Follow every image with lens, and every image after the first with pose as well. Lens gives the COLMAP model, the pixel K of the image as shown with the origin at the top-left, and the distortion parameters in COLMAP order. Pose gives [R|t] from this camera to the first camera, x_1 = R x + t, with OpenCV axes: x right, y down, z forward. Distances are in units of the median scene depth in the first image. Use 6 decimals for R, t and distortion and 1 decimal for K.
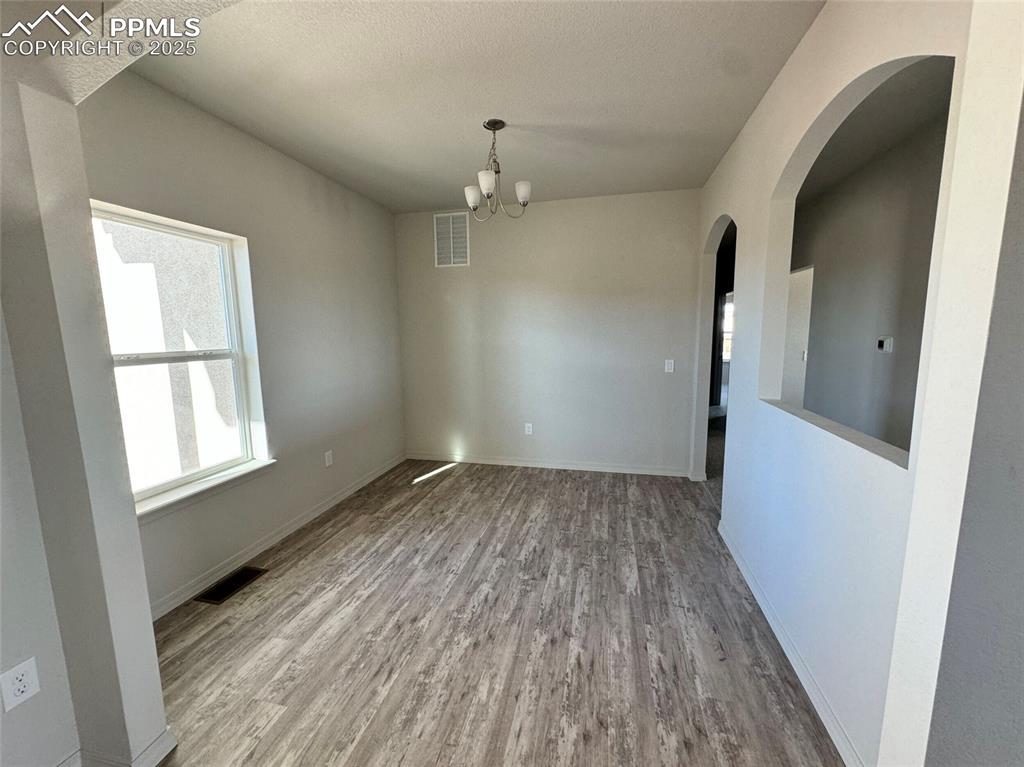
lens RADIAL K [[408.7, 0, 512.0], [0, 408.7, 383.5], [0, 0, 1]] dist [-0.000819, 0.000165]
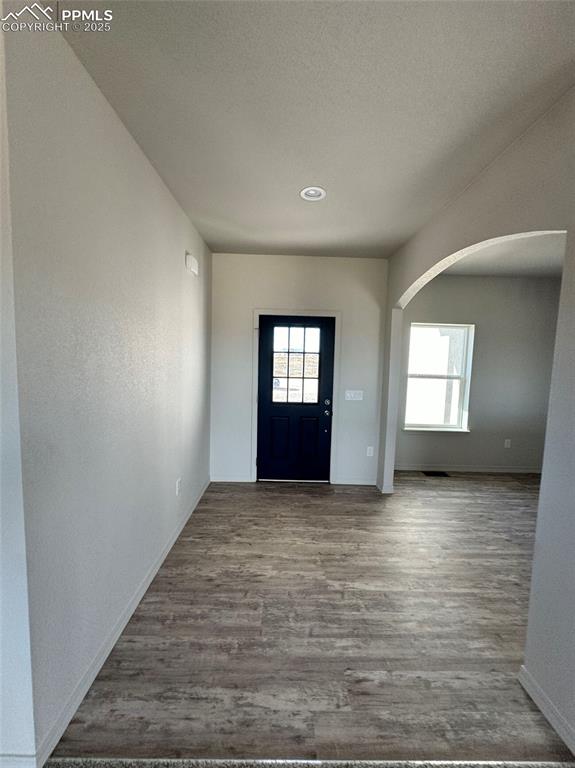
lens RADIAL K [[306.5, 0, 287.5], [0, 306.5, 384.0], [0, 0, 1]] dist [-0.000819, 0.000165]
pose [[0.254853, 0.111999, -0.960472, 0.671308], [-0.158714, 0.984644, 0.072705, -0.010145], [0.953866, 0.133912, 0.268716, -0.325290]]
